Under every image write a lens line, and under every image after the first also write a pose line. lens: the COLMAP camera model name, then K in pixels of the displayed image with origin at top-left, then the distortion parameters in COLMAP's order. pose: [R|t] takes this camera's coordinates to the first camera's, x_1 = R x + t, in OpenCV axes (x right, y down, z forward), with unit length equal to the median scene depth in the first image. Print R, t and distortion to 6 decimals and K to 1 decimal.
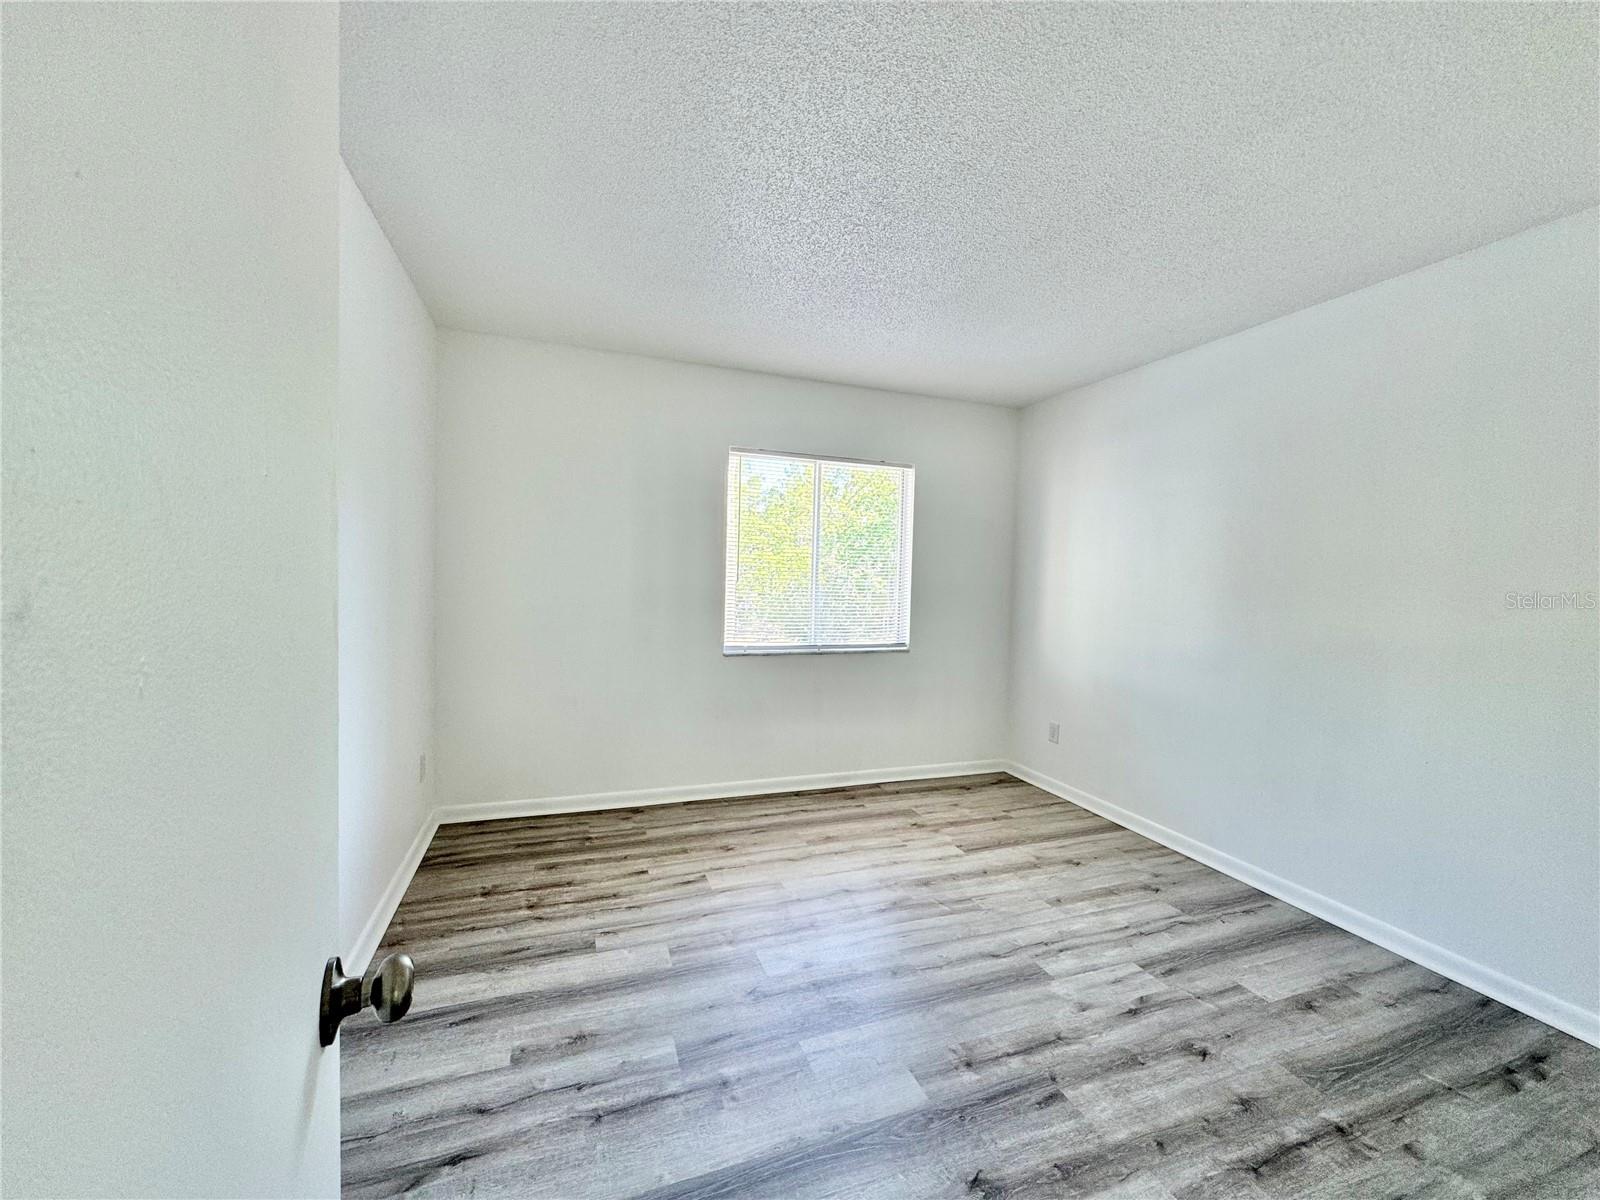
lens RADIAL K [[635.9, 0, 800.0], [0, 635.9, 600.0], [0, 0, 1]] dist [-0.000502, -0.000184]
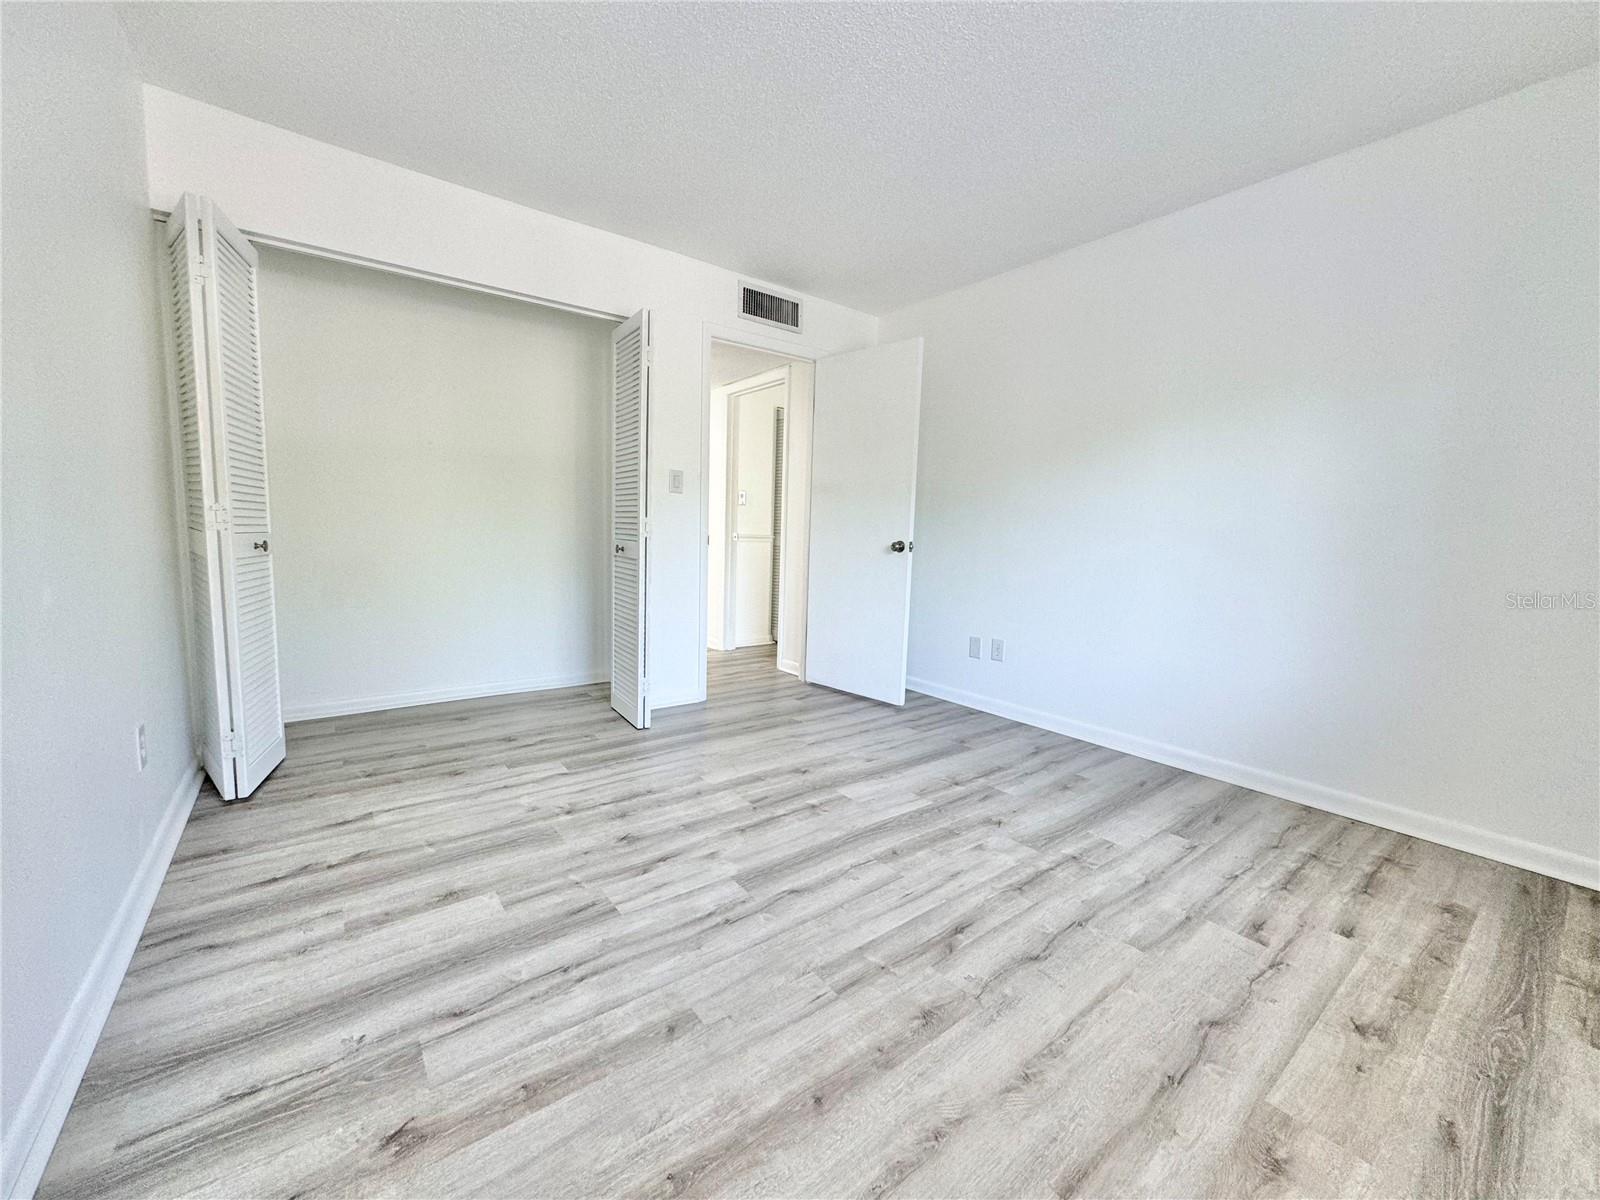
lens RADIAL K [[635.9, 0, 800.0], [0, 635.9, 600.0], [0, 0, 1]] dist [-0.000502, -0.000184]
pose [[-0.952272, -0.022077, -0.304450, 0.539946], [-0.067344, 0.988000, 0.138996, 0.075403], [0.297729, 0.152865, -0.942332, 1.660969]]
